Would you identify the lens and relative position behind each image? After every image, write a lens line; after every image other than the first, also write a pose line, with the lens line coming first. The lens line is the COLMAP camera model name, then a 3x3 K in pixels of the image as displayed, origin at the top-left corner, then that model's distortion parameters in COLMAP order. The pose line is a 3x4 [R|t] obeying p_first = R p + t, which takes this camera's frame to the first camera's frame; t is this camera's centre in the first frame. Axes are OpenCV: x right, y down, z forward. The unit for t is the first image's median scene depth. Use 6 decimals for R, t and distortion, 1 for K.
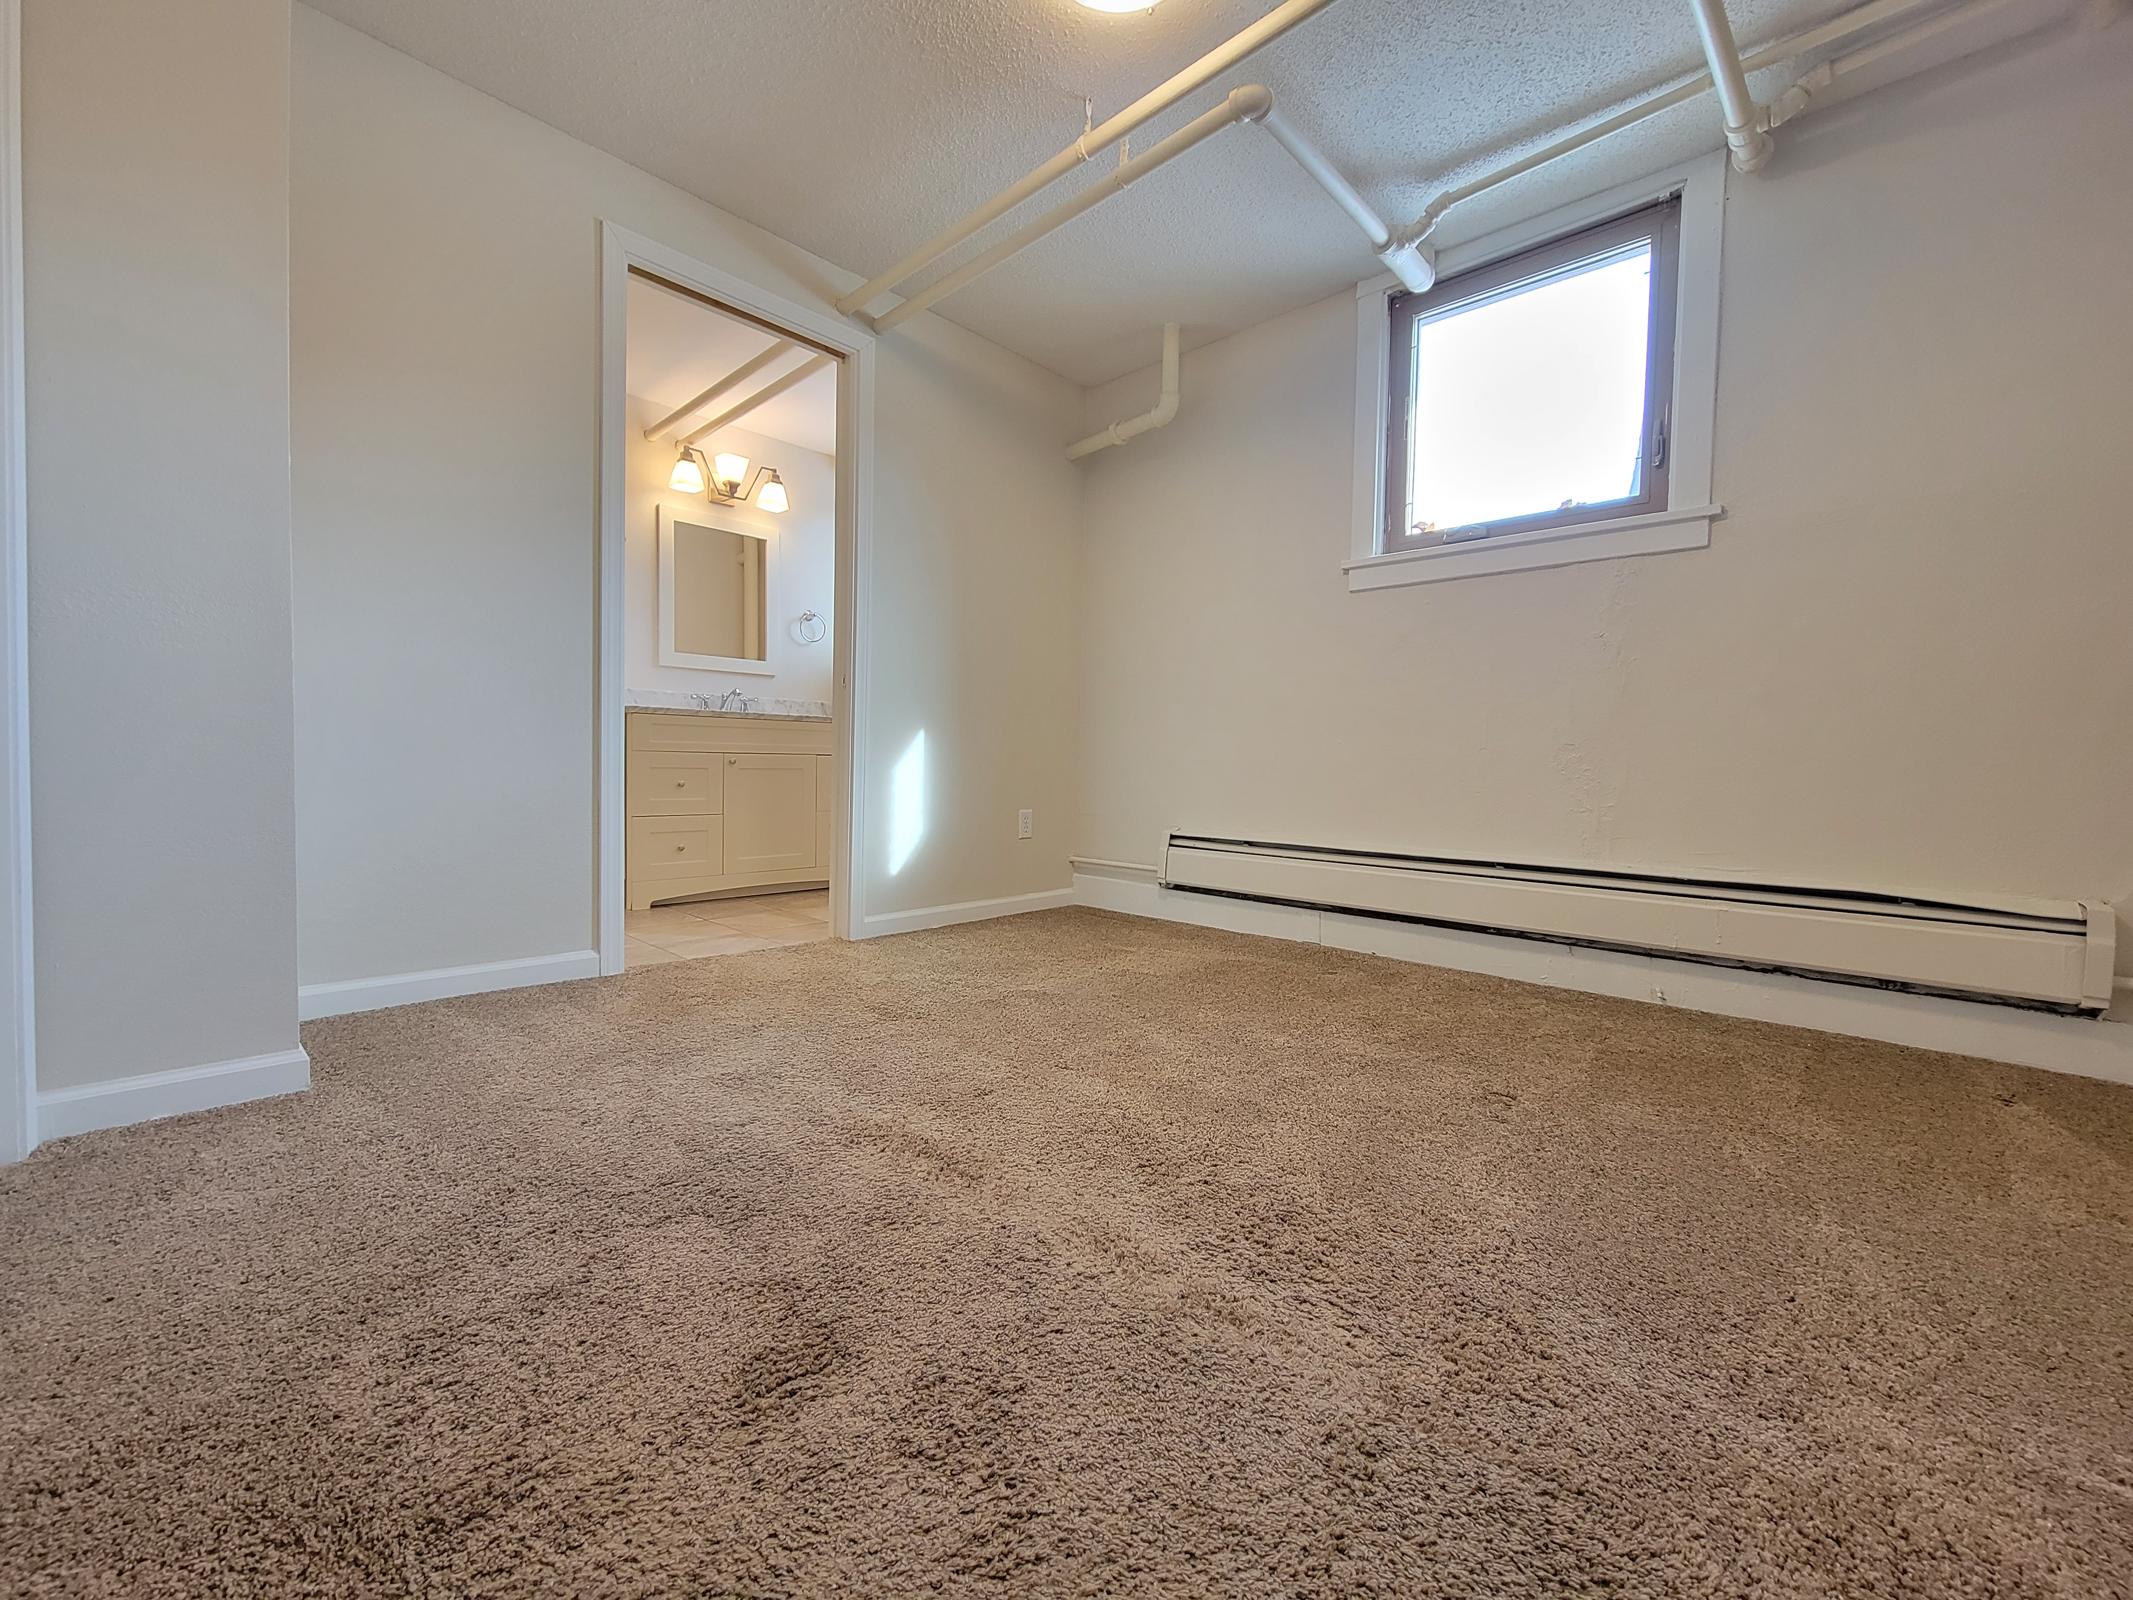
lens RADIAL K [[867.9, 0, 1063.8], [0, 867.9, 795.3], [0, 0, 1]] dist [0.002658, -0.002394]
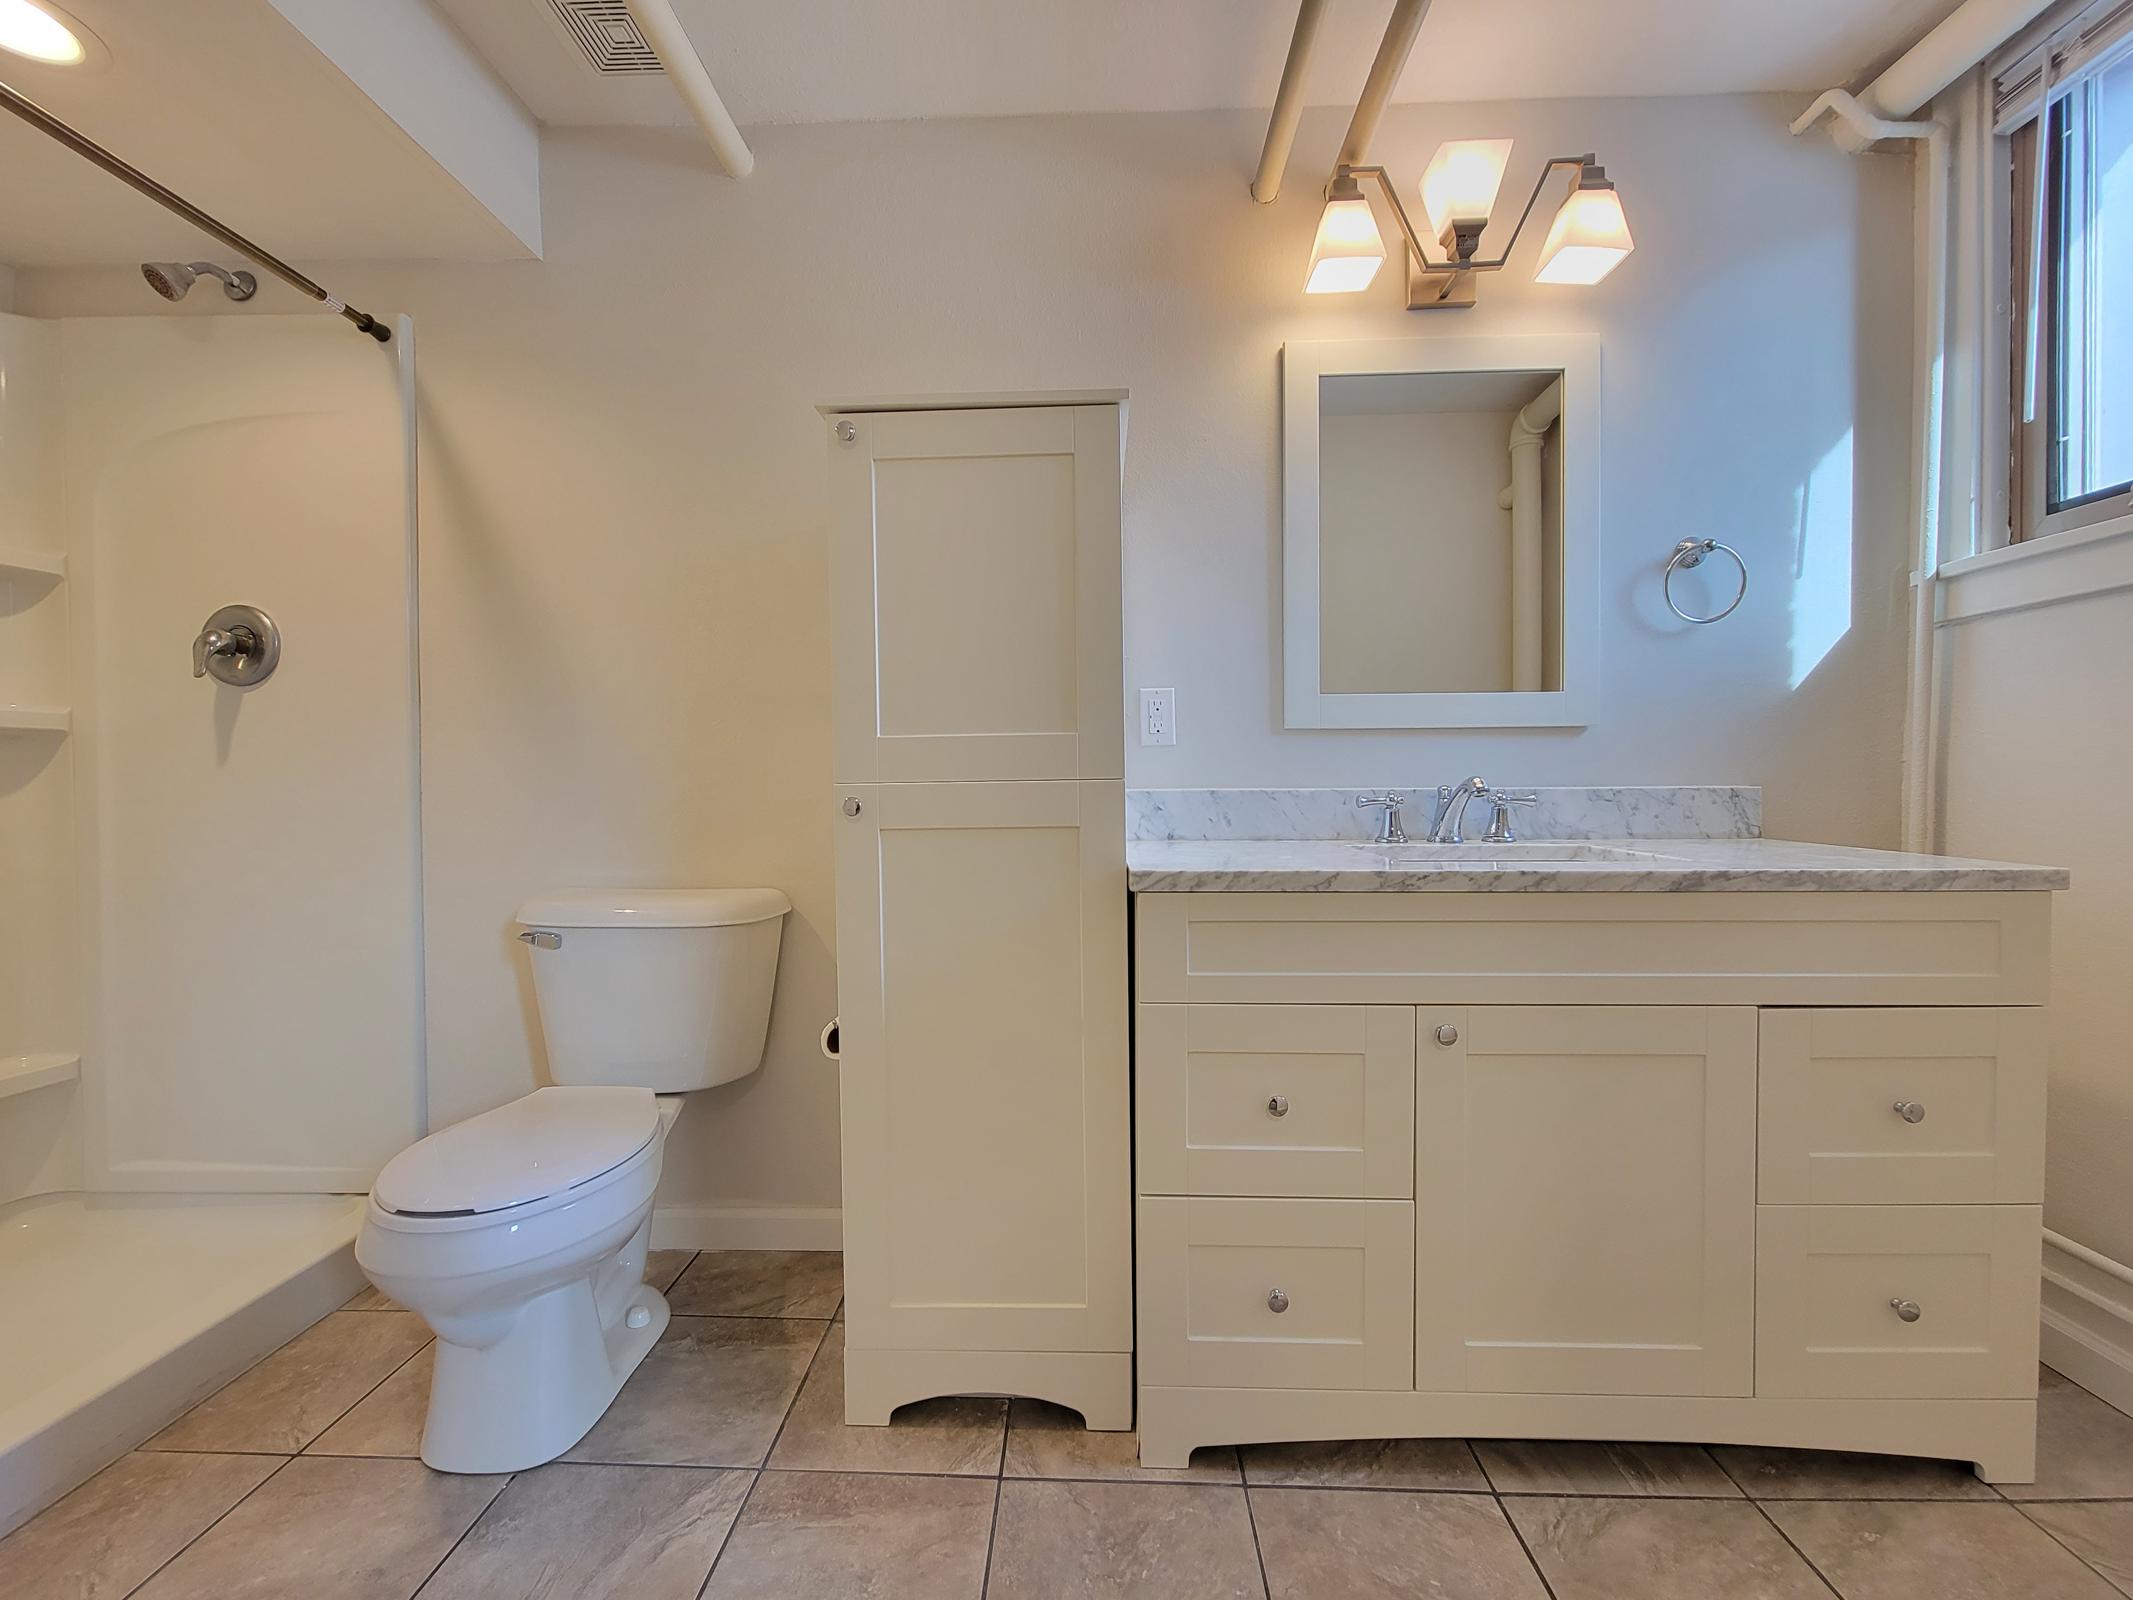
lens RADIAL K [[867.9, 0, 1063.8], [0, 867.9, 795.3], [0, 0, 1]] dist [0.002658, -0.002394]
pose [[0.650334, -0.016903, -0.759461, -0.219078], [-0.012658, 0.999372, -0.033082, -0.101675], [0.759543, 0.031128, 0.649712, 0.648187]]
